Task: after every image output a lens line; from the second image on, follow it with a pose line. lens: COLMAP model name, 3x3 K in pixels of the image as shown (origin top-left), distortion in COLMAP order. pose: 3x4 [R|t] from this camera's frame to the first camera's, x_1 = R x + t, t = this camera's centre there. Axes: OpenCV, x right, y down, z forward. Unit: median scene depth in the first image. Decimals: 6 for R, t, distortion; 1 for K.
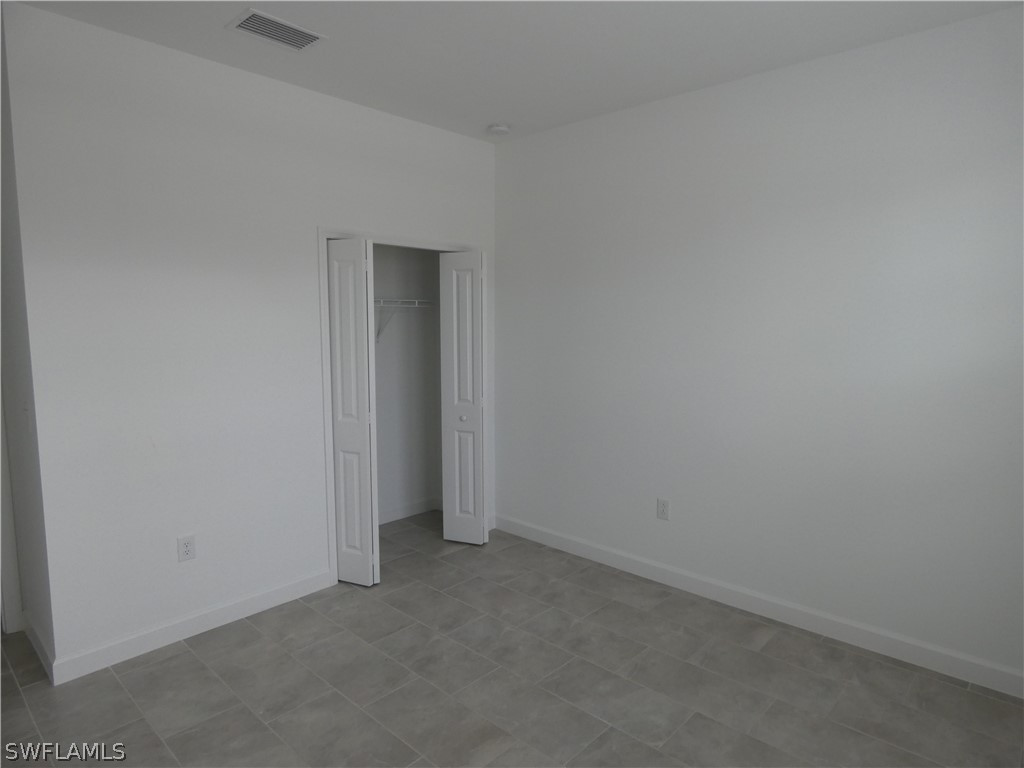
lens RADIAL K [[615.3, 0, 514.9], [0, 615.3, 383.3], [0, 0, 1]] dist [-0.003872, -0.006957]
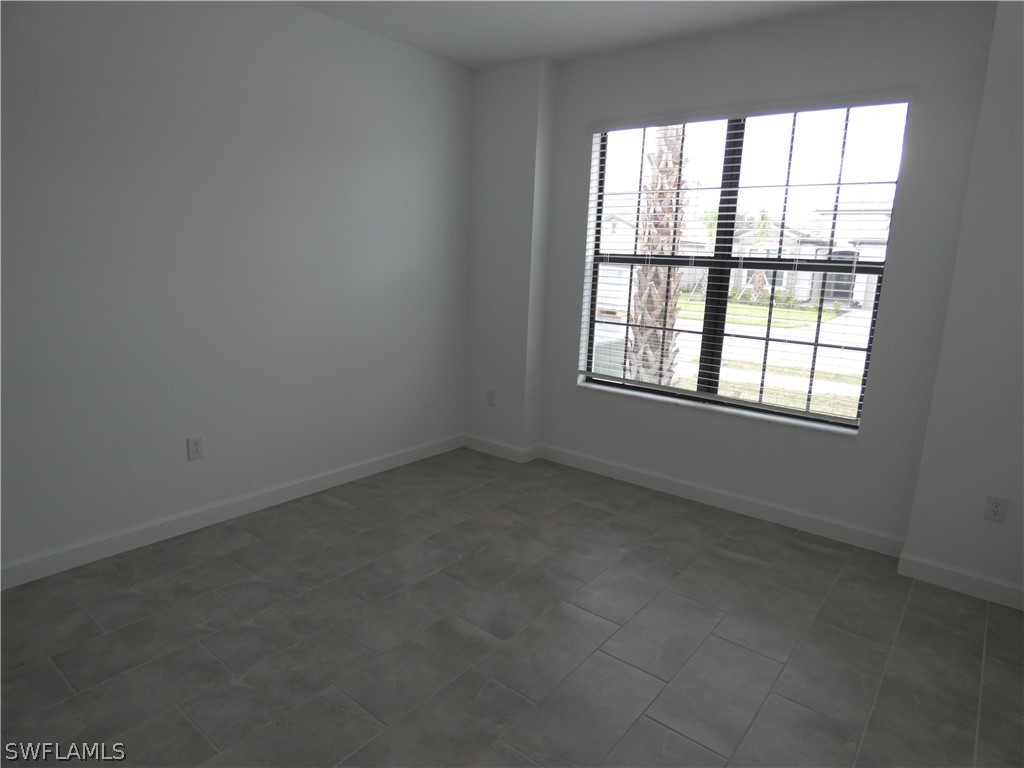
lens RADIAL K [[615.3, 0, 514.9], [0, 615.3, 383.3], [0, 0, 1]] dist [-0.003872, -0.006957]
pose [[-0.088860, -0.206625, 0.974377, -0.774366], [0.058036, 0.975510, 0.212158, -0.067252], [-0.994352, 0.075402, -0.074692, 0.681193]]
